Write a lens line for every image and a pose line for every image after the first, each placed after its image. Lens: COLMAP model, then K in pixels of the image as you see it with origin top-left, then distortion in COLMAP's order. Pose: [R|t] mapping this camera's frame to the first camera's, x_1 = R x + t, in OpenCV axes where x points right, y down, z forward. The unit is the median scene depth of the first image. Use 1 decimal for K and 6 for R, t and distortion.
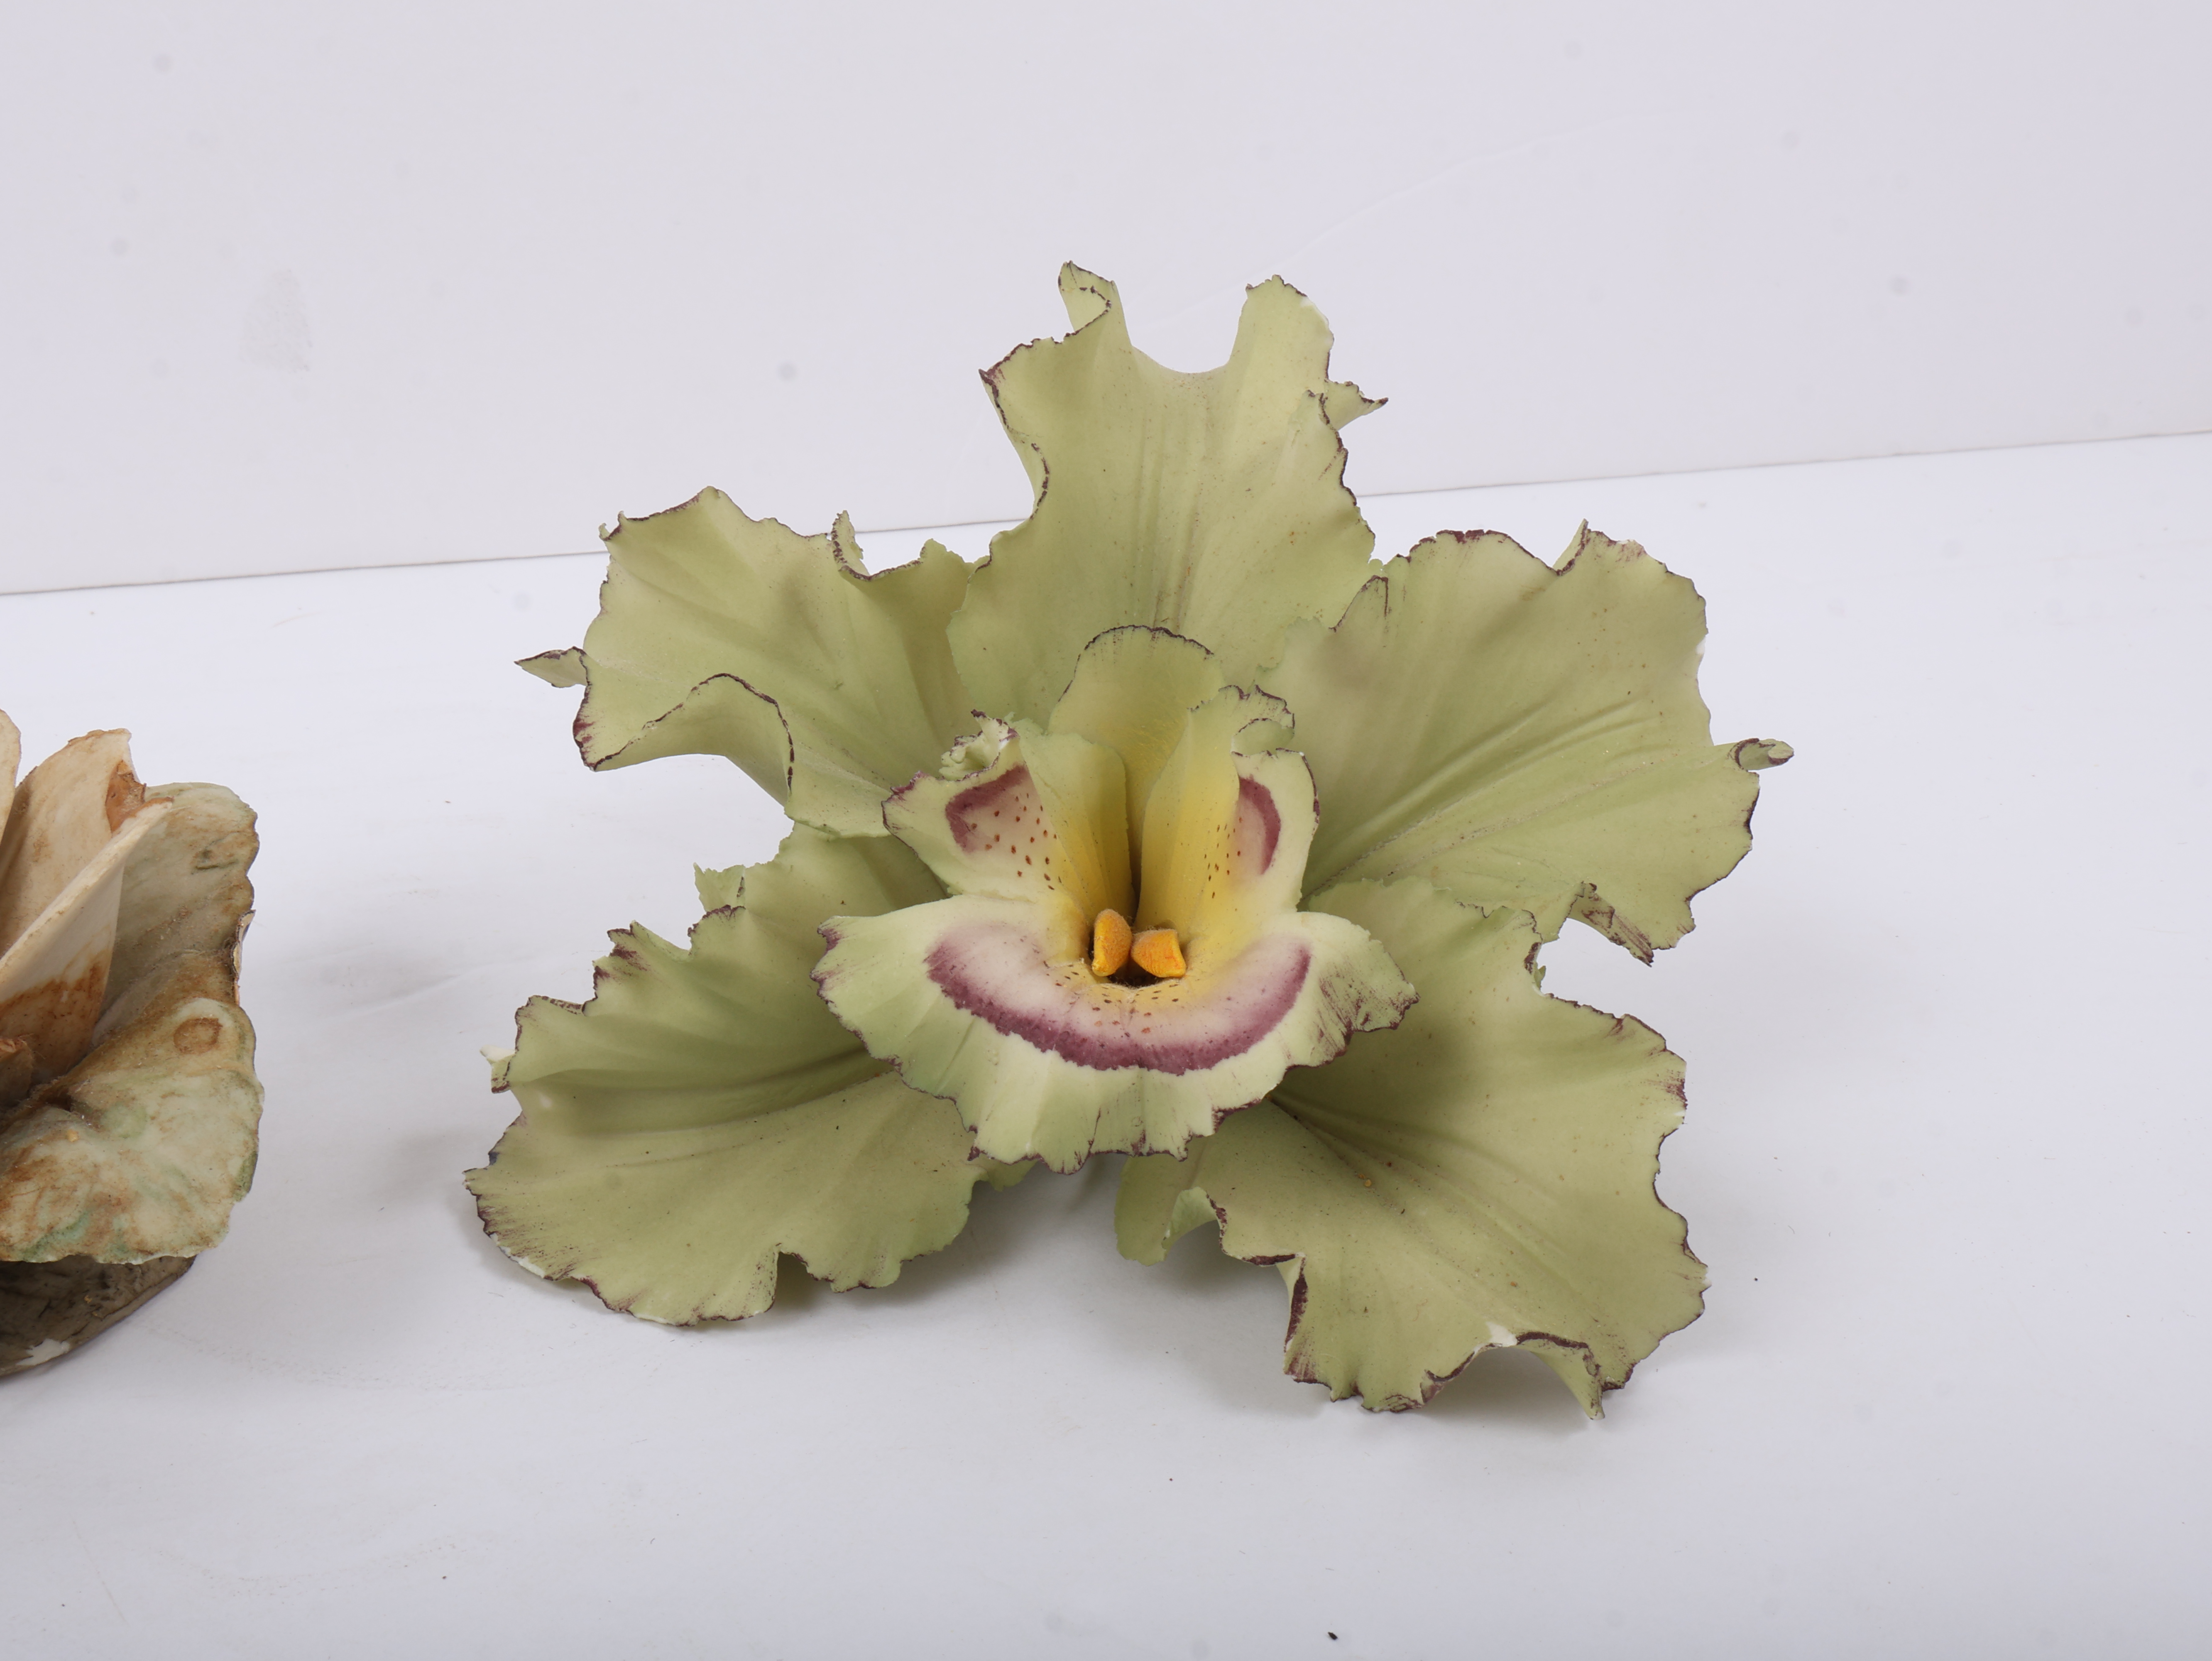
lens RADIAL K [[2795.9, 0, 1110.9], [0, 2795.9, 831.6], [0, 0, 1]] dist [0.006580, 0.000000]
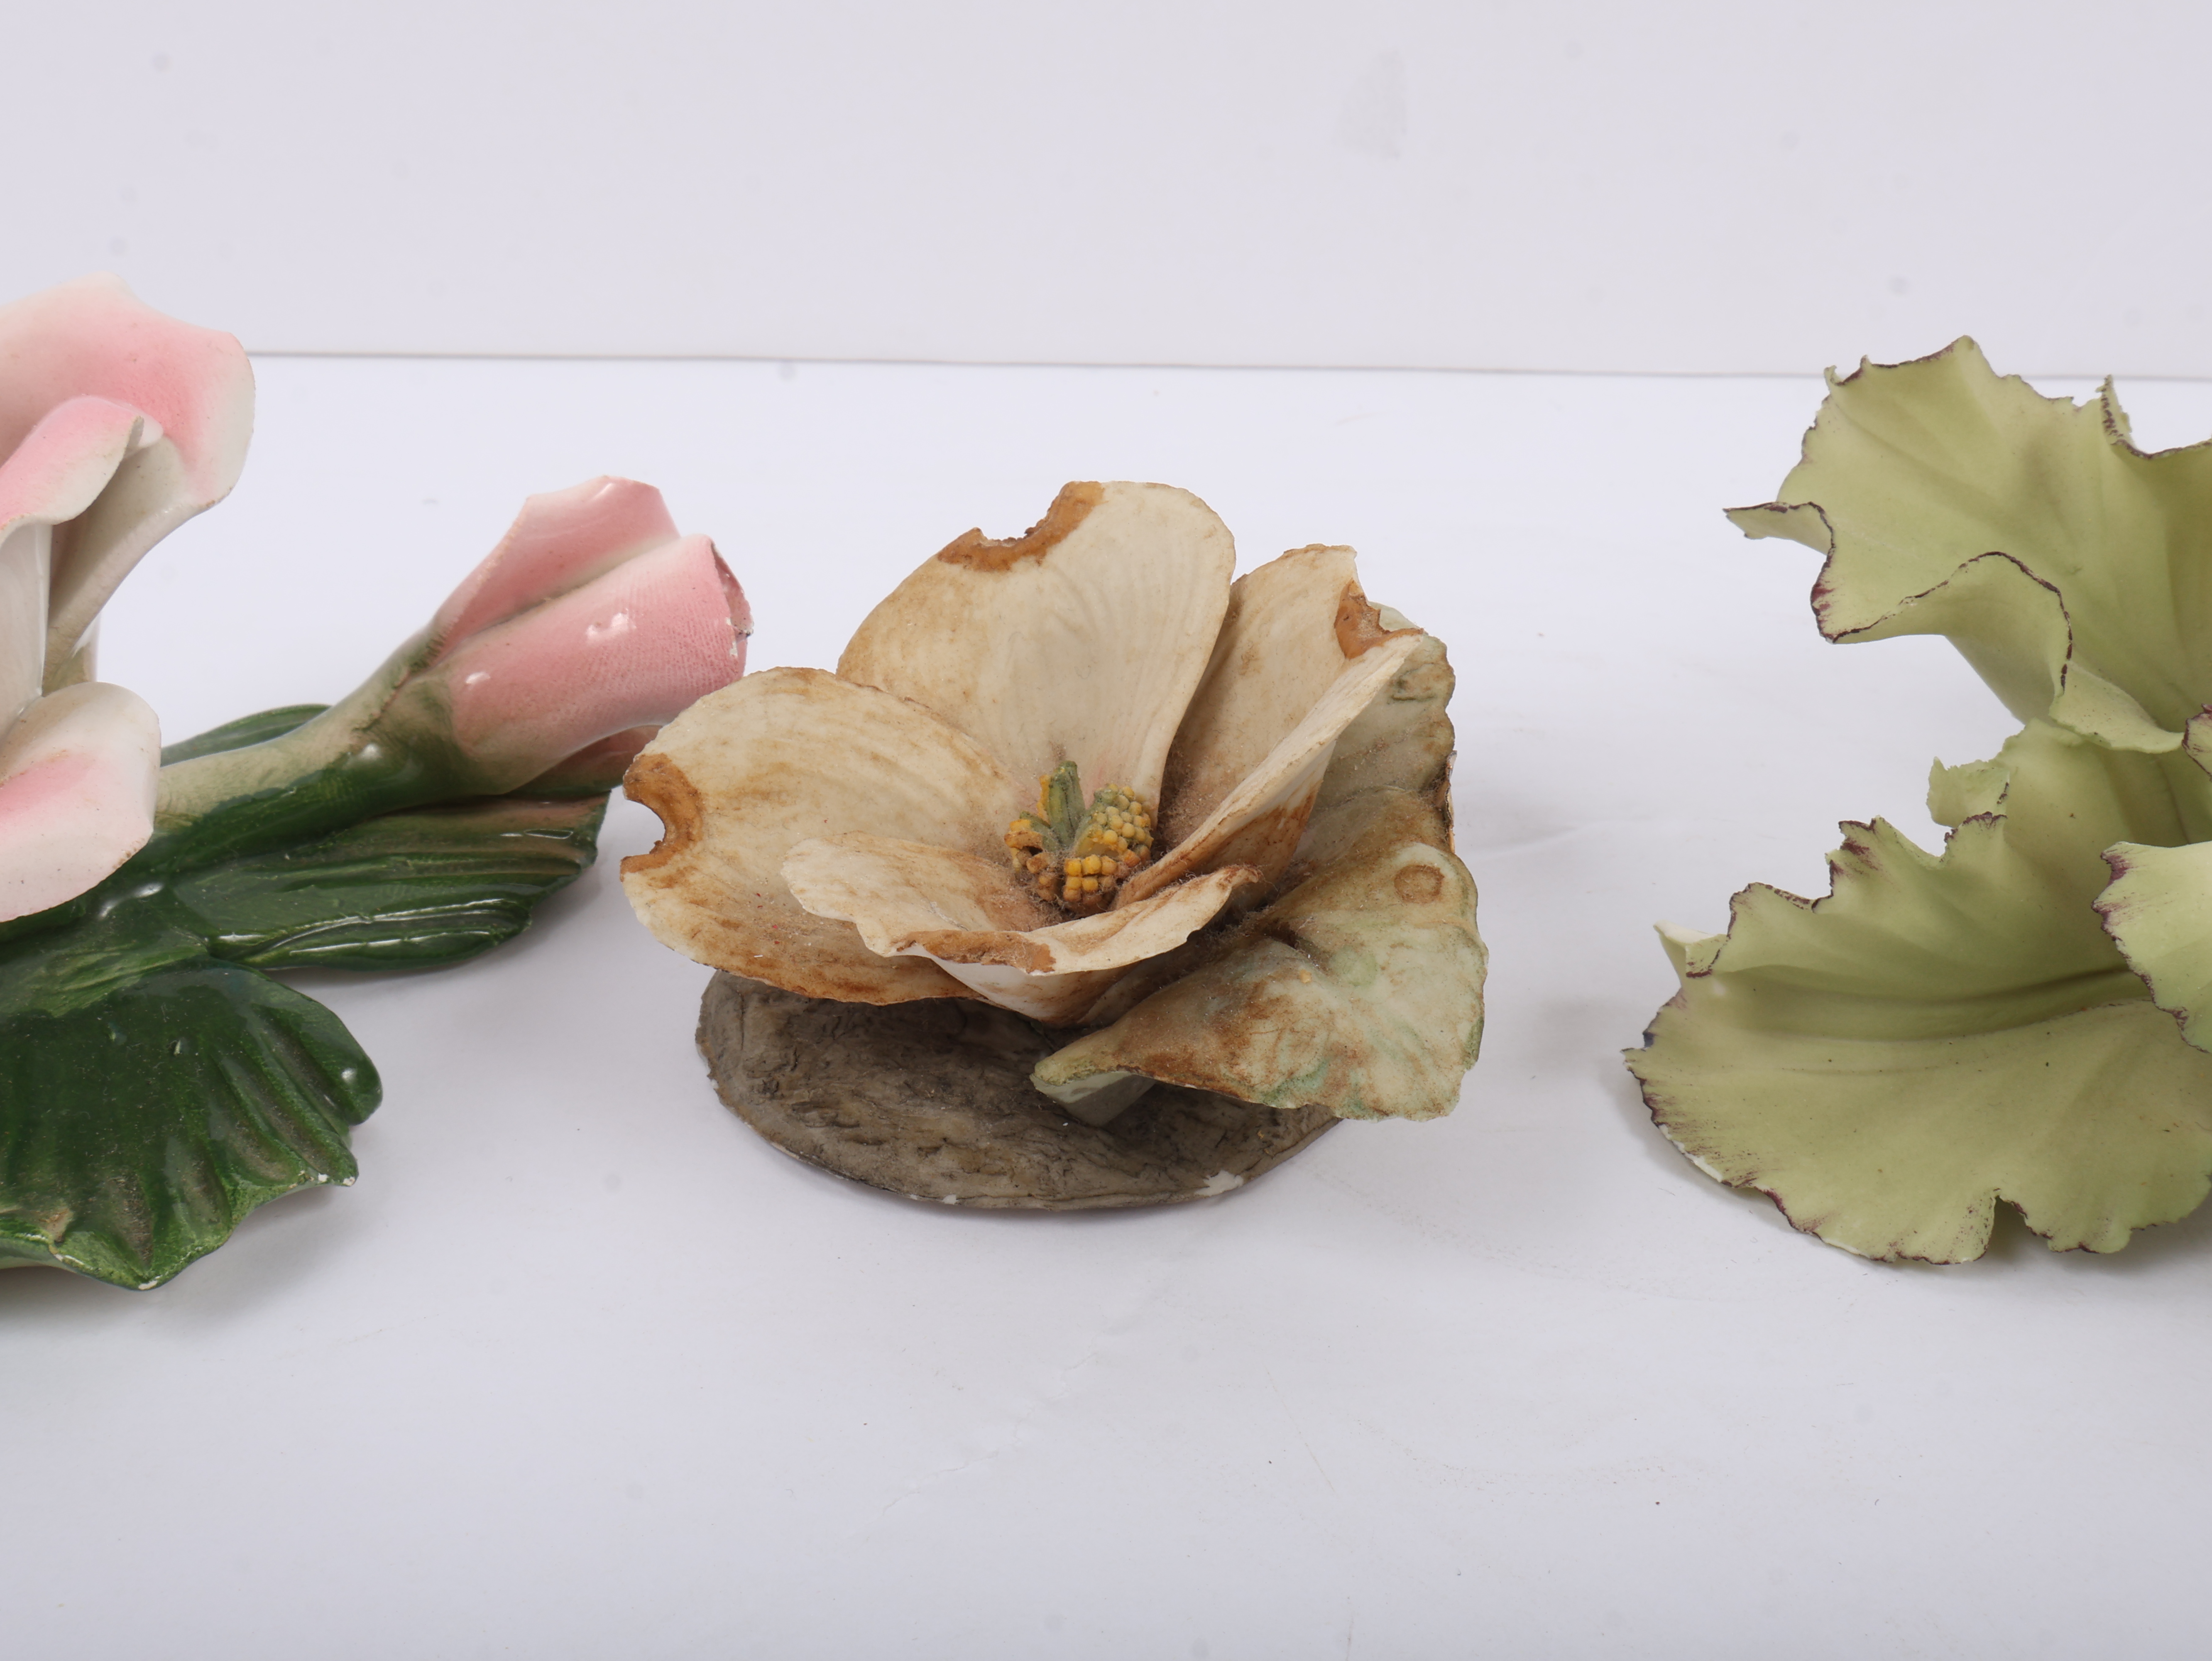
lens RADIAL K [[2795.9, 0, 1097.5], [0, 2795.9, 831.1], [0, 0, 1]] dist [0.006580, 0.000000]
pose [[0.964055, 0.128987, -0.232296, -0.202850], [-0.111316, 0.989908, 0.087692, -0.014778], [0.241263, -0.058682, 0.968684, 0.055048]]
